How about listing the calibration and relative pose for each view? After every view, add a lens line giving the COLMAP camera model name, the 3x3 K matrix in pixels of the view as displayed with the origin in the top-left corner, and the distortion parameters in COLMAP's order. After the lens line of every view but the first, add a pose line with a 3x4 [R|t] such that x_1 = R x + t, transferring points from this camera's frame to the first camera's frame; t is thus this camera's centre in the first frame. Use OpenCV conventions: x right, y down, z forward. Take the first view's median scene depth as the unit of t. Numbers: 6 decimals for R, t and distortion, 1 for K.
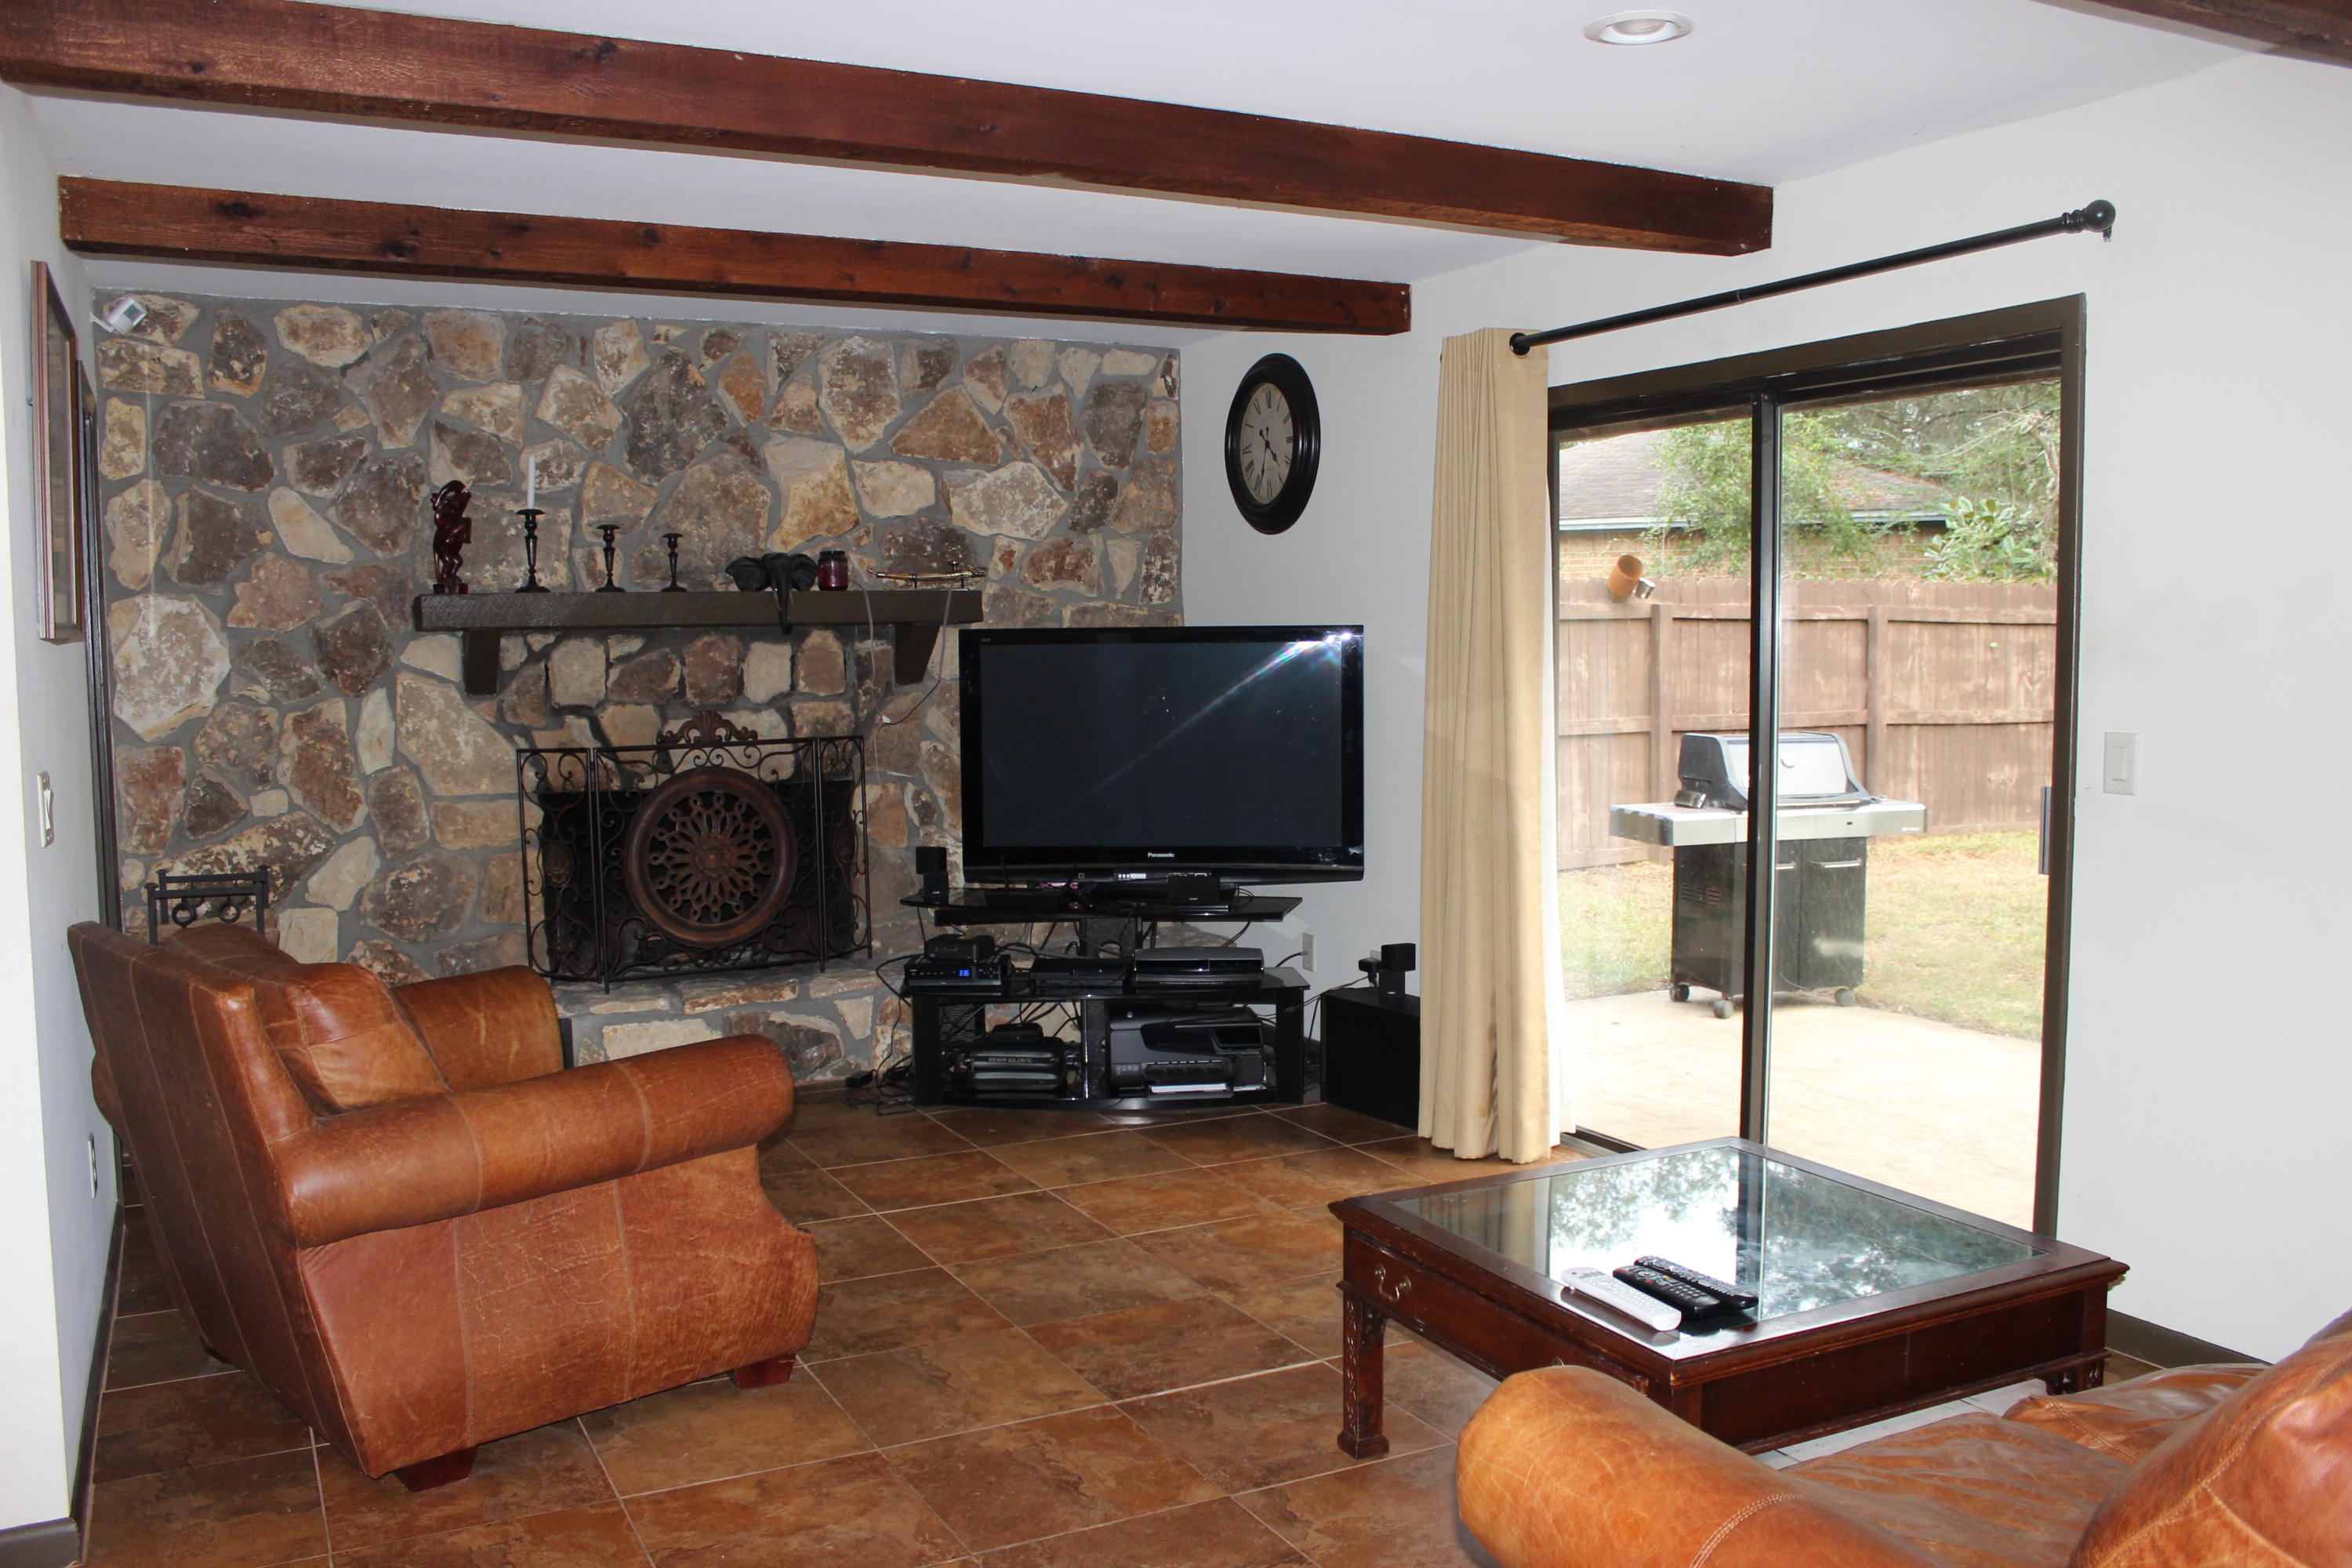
lens RADIAL K [[1948.5, 0, 1176.0], [0, 1948.5, 784.0], [0, 0, 1]] dist [-0.117136, 0.000655]
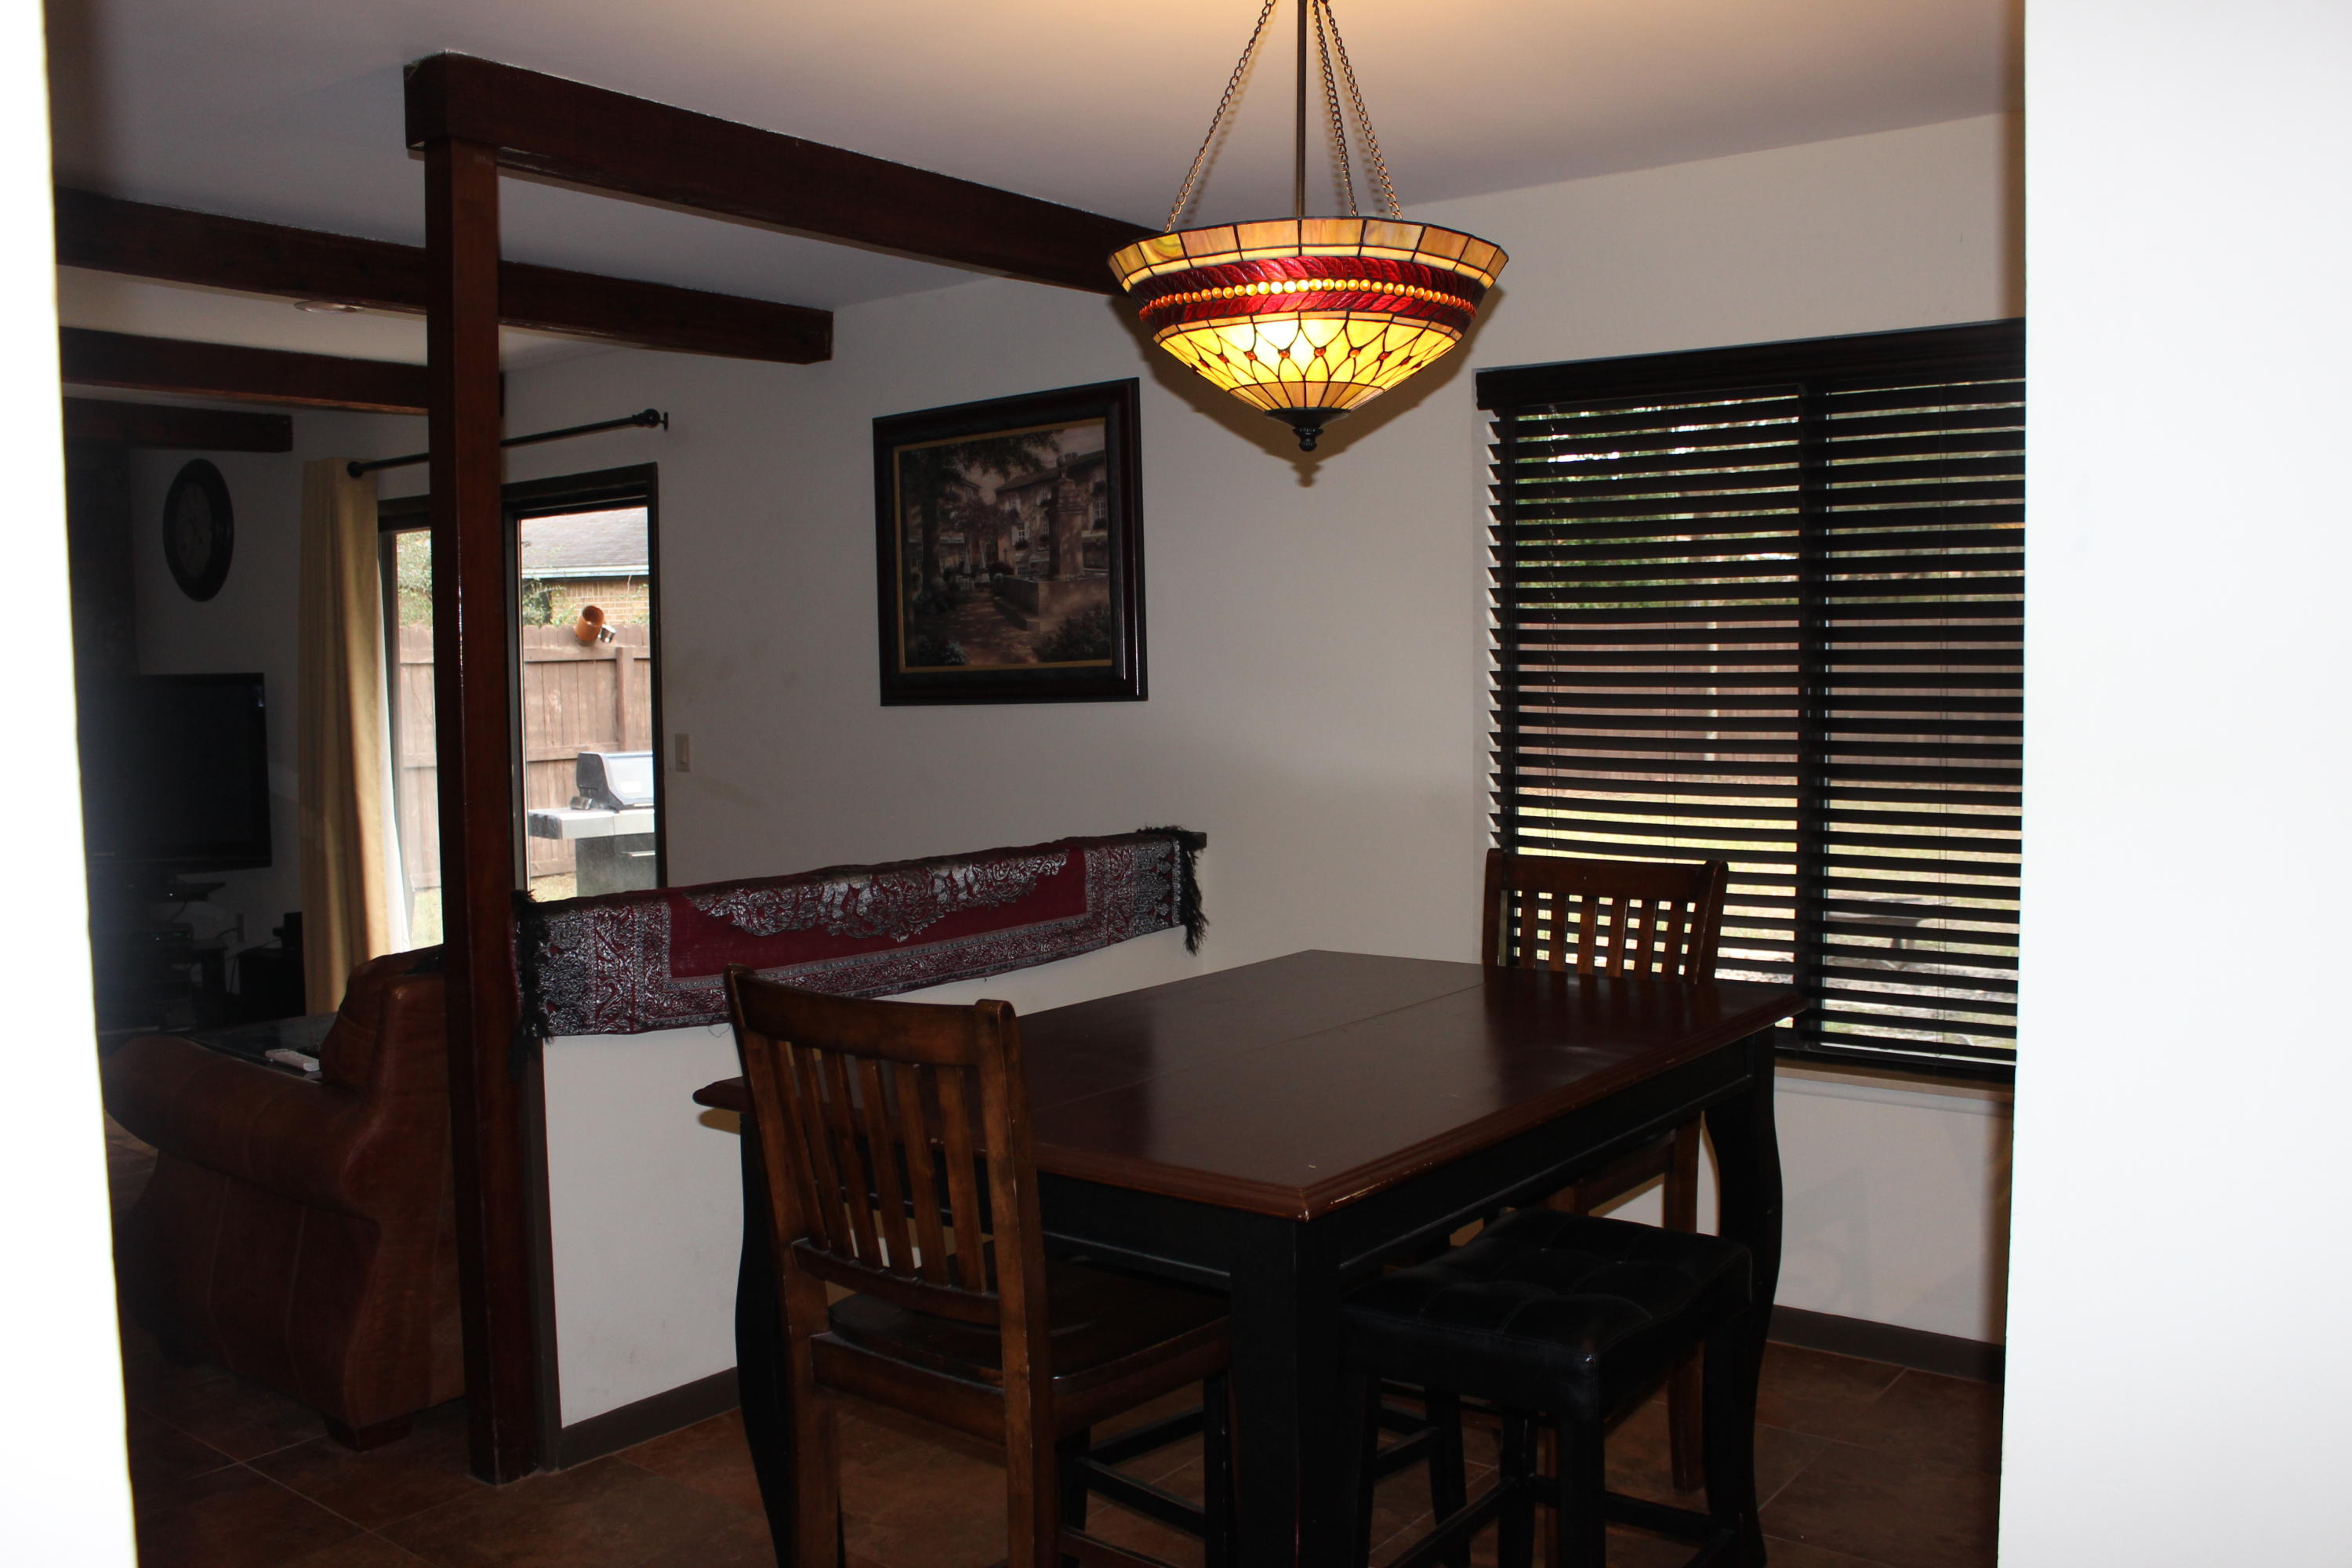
lens RADIAL K [[1948.5, 0, 1176.0], [0, 1948.5, 784.0], [0, 0, 1]] dist [-0.117136, 0.000655]
pose [[0.905058, -0.031913, 0.424089, 0.103936], [0.039635, 0.999170, -0.009399, 0.029086], [-0.423437, 0.025315, 0.905572, -0.402871]]
